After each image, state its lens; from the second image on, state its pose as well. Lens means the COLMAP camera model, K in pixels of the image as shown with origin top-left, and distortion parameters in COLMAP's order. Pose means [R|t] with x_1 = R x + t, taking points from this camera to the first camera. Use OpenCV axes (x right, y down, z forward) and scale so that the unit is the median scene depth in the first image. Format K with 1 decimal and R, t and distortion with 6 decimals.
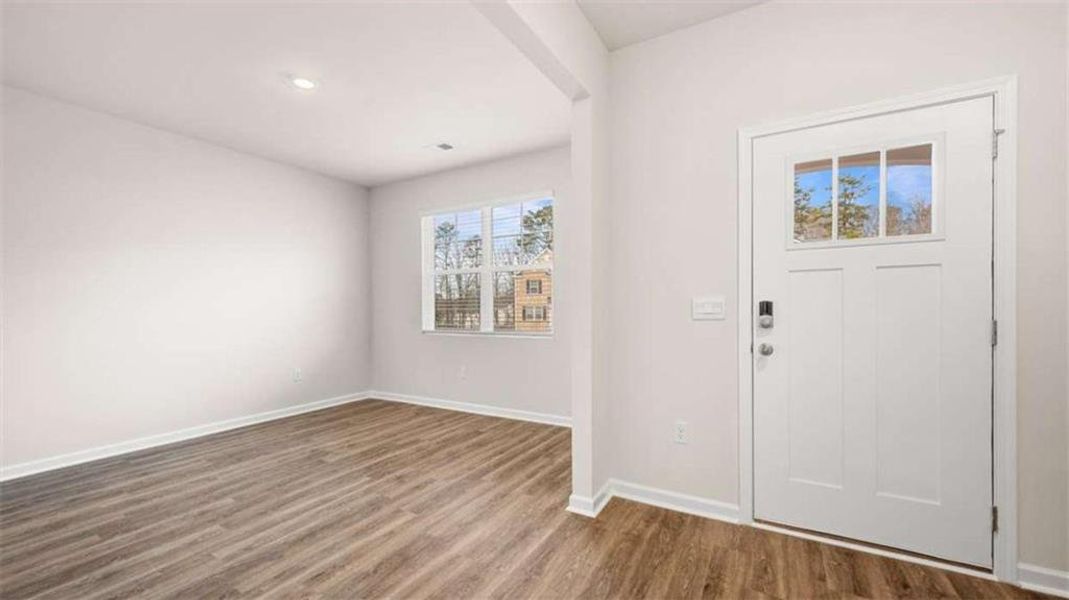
lens RADIAL K [[423.4, 0, 537.5], [0, 423.4, 307.3], [0, 0, 1]] dist [0.000715, 0.000047]
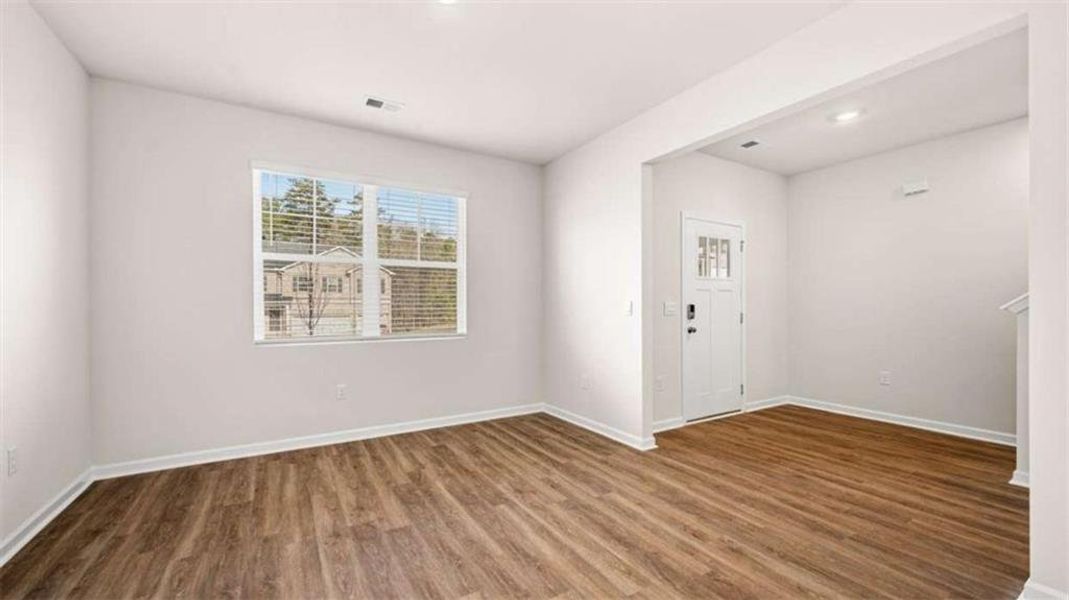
lens RADIAL K [[423.4, 0, 538.8], [0, 423.4, 303.3], [0, 0, 1]] dist [0.000715, 0.000047]
pose [[0.478729, 0.014257, 0.877847, -1.088299], [-0.002607, 0.999887, -0.014818, 0.006552], [-0.877959, 0.004806, 0.478712, 0.505708]]
